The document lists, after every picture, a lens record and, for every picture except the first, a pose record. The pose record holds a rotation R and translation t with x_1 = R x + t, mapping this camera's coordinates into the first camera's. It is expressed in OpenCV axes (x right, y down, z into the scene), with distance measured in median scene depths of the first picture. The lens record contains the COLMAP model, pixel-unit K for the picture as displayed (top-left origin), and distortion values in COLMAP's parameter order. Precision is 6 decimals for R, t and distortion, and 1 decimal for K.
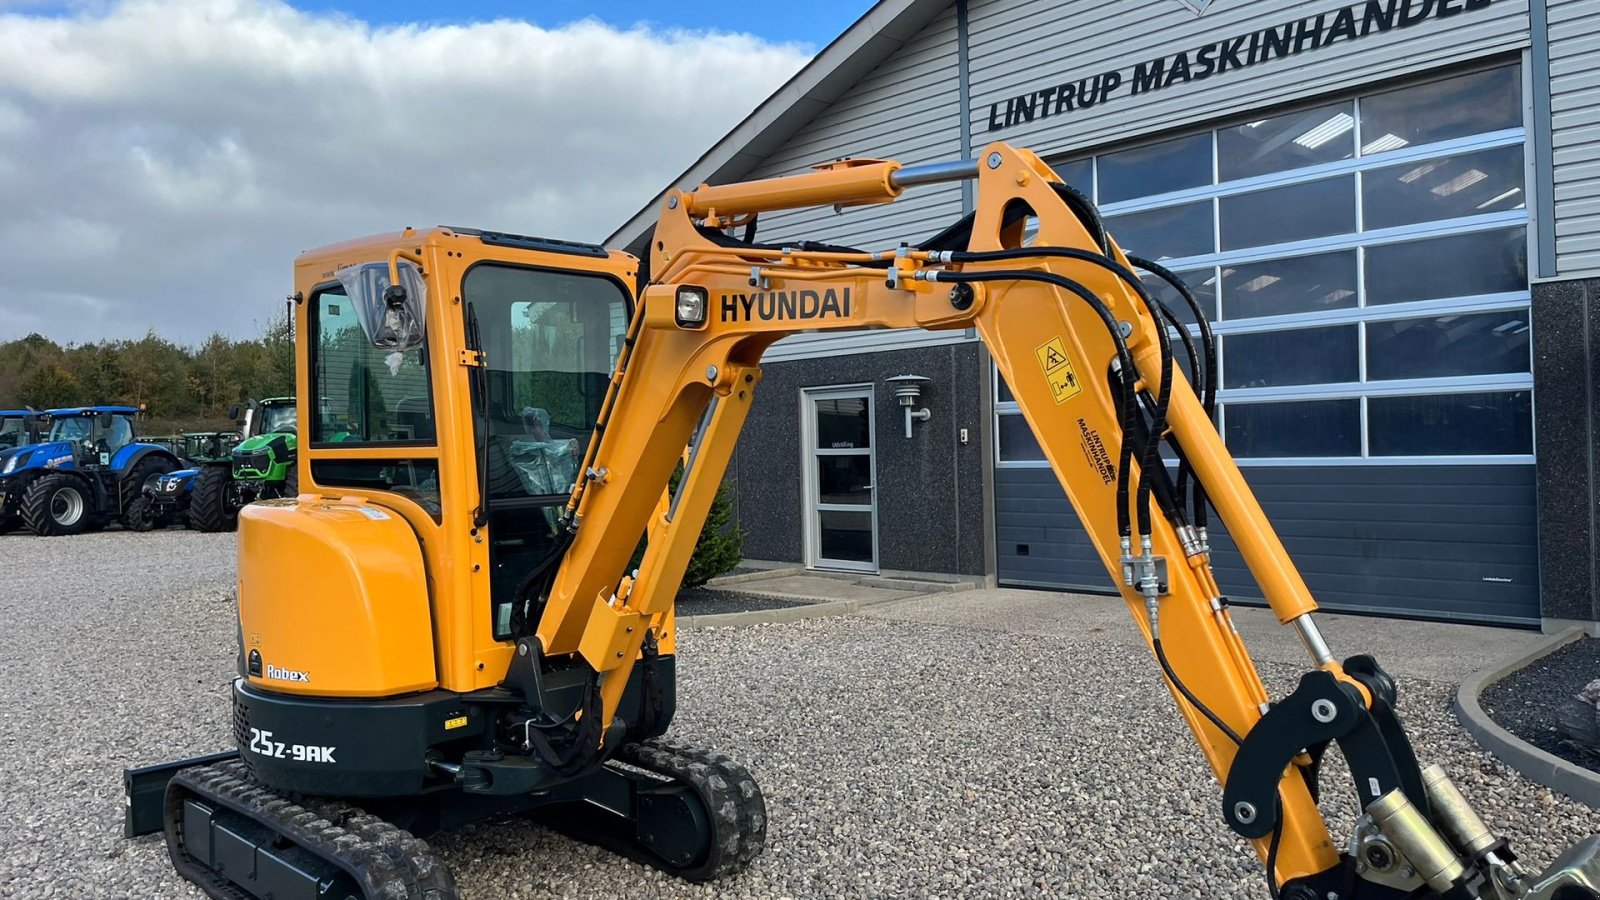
lens RADIAL K [[1203.5, 0, 809.9], [0, 1203.5, 431.1], [0, 0, 1]] dist [0.063748, -0.074829]
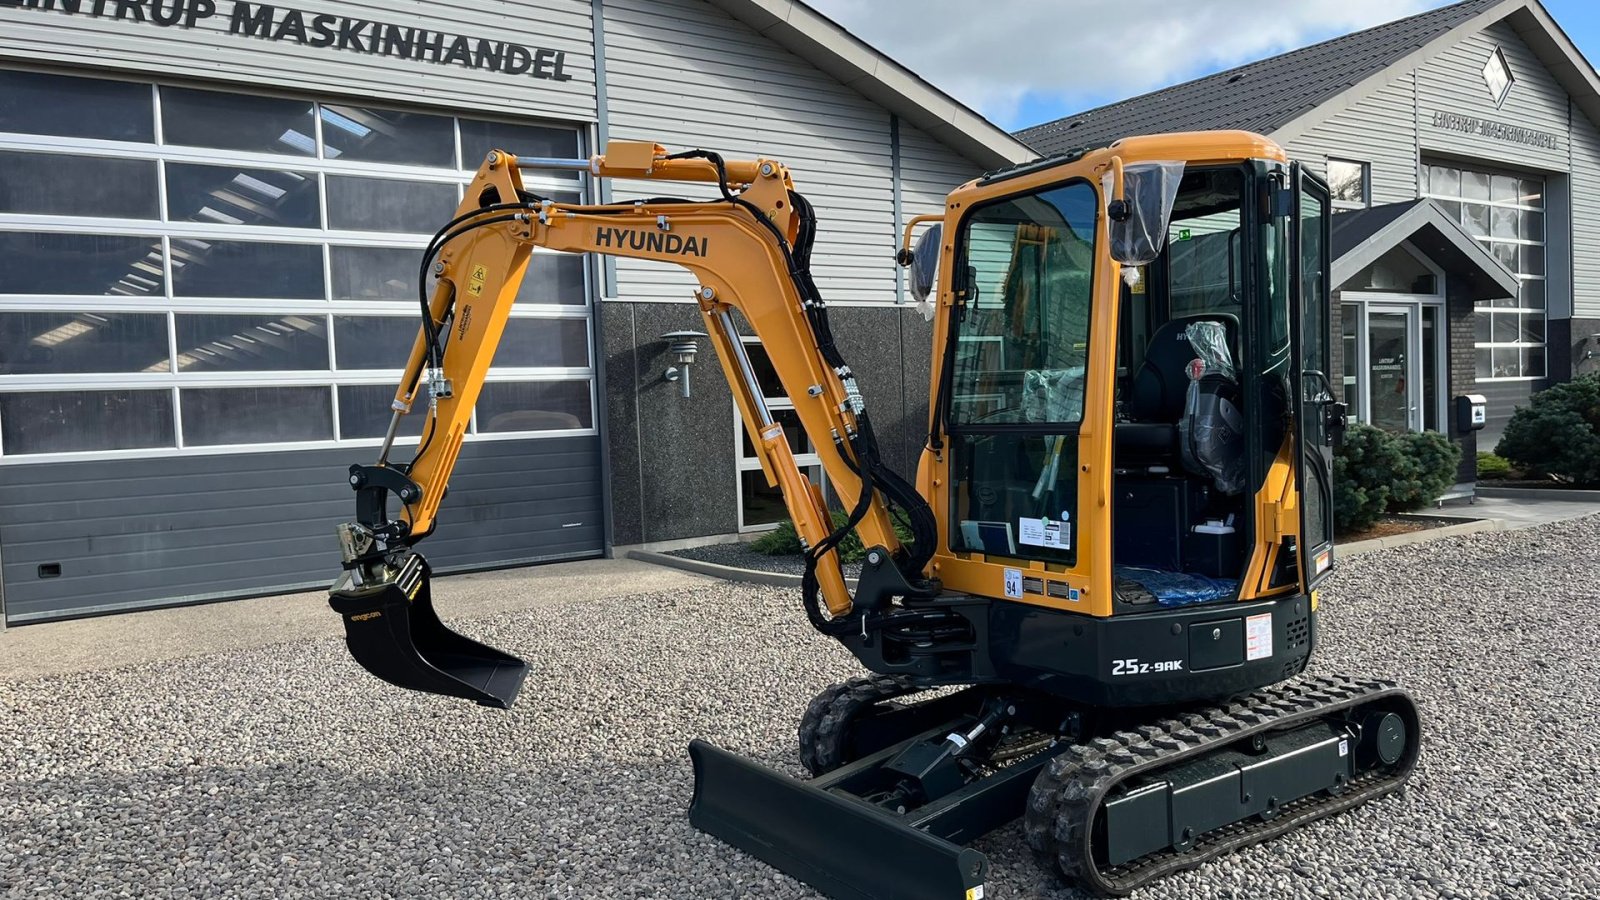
lens RADIAL K [[1203.5, 0, 805.3], [0, 1203.5, 454.2], [0, 0, 1]] dist [0.063748, -0.074829]
pose [[0.165342, -0.021261, 0.986007, -0.690778], [0.021830, 0.999602, 0.017894, 0.029792], [-0.985995, 0.018566, 0.165740, 0.558213]]
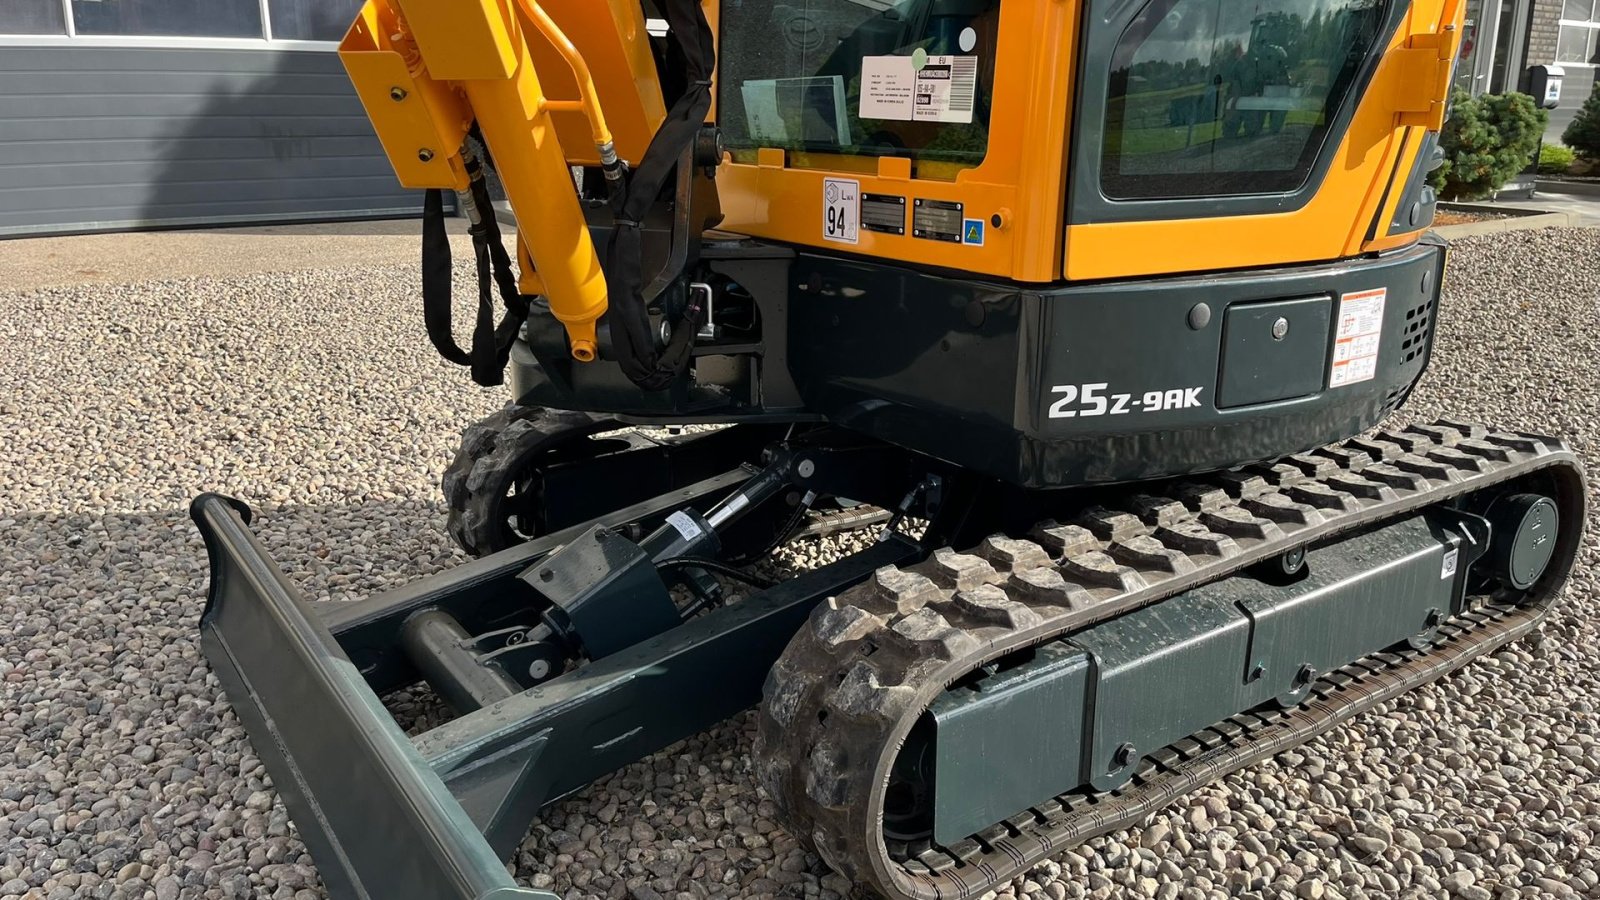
lens RADIAL K [[1203.5, 0, 799.4], [0, 1203.5, 435.5], [0, 0, 1]] dist [0.063748, -0.074829]
pose [[0.166409, -0.244929, 0.955153, -0.427754], [-0.020702, 0.967578, 0.251722, 0.076053], [-0.985839, -0.061662, 0.155944, 0.522397]]
